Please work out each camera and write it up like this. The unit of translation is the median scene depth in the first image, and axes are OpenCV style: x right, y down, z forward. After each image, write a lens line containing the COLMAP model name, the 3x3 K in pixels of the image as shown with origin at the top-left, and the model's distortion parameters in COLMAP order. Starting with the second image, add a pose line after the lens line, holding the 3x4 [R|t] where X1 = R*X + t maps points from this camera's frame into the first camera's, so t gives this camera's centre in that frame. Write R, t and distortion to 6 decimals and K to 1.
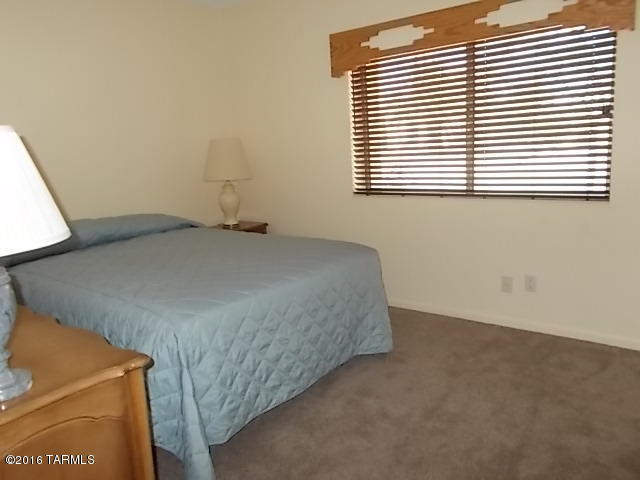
lens RADIAL K [[502.8, 0, 317.3], [0, 502.8, 237.9], [0, 0, 1]] dist [0.026092, -0.019846]
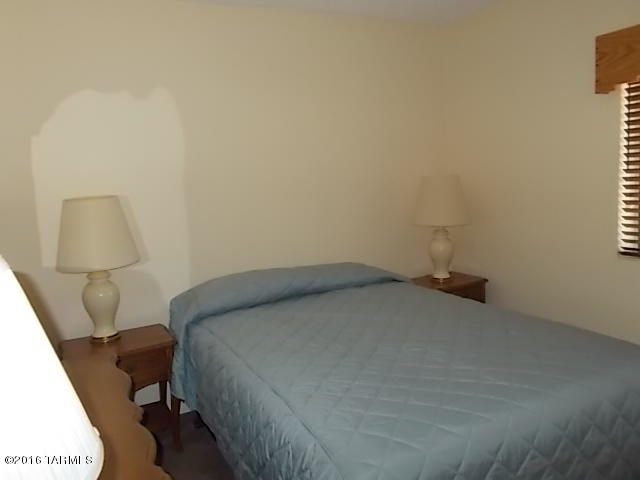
lens RADIAL K [[480.5, 0, 318.6], [0, 480.5, 241.8], [0, 0, 1]] dist [0.012723, -0.005848]
pose [[0.912805, 0.063758, -0.403388, -0.041629], [-0.070973, 0.997474, -0.002945, -0.073596], [0.402181, 0.031318, 0.915024, 0.202523]]
